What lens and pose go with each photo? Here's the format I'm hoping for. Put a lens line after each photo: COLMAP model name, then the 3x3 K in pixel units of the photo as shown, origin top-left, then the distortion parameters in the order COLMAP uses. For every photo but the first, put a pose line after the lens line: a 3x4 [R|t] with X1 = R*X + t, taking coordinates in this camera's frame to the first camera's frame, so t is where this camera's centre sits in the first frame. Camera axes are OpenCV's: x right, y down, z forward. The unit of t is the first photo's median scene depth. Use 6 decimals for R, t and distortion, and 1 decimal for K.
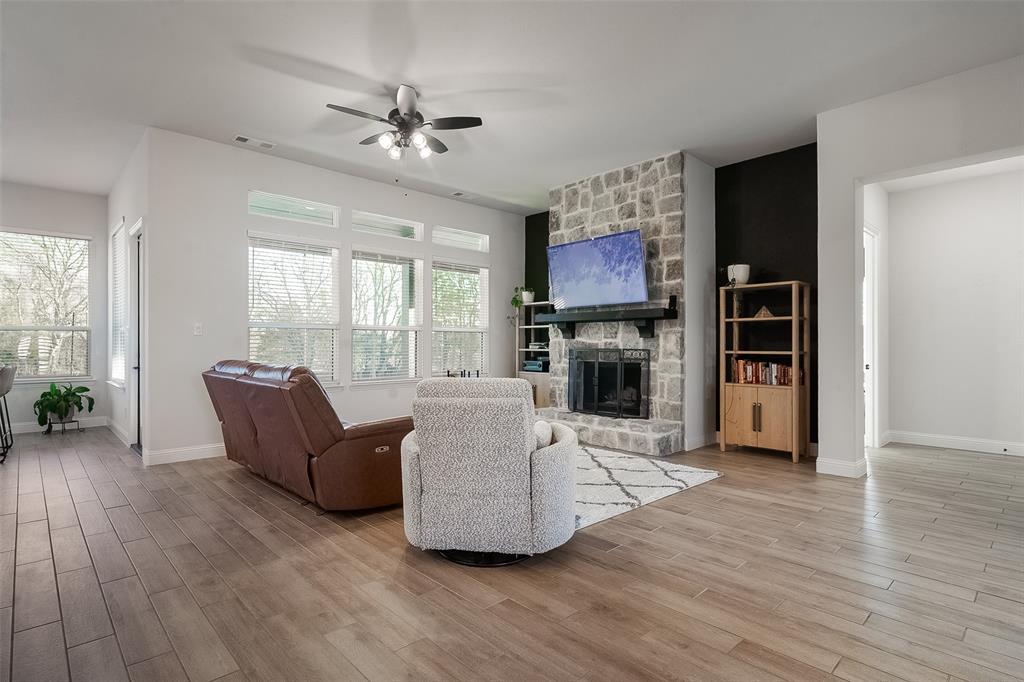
lens RADIAL K [[506.8, 0, 510.3], [0, 506.8, 338.0], [0, 0, 1]] dist [-0.004517, 0.000484]
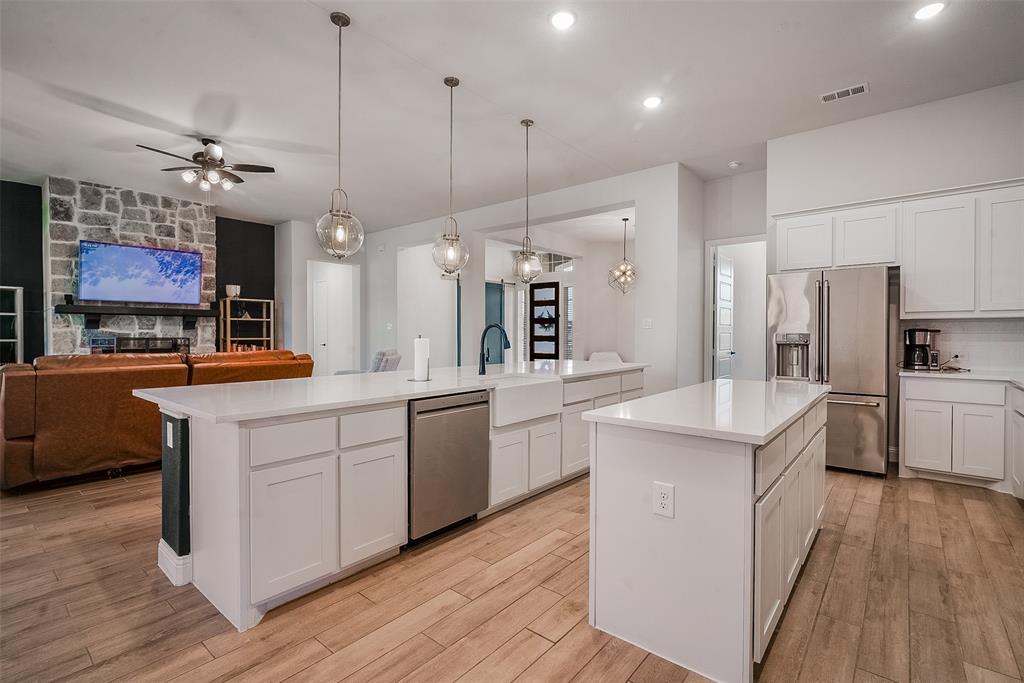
lens RADIAL K [[471.6, 0, 510.2], [0, 471.6, 339.1], [0, 0, 1]] dist [-0.000689, -0.000092]
pose [[-0.108504, -0.010670, 0.994039, -1.058409], [-0.010681, 0.999897, 0.009567, 0.003878], [-0.994039, -0.009579, -0.108607, 0.256429]]
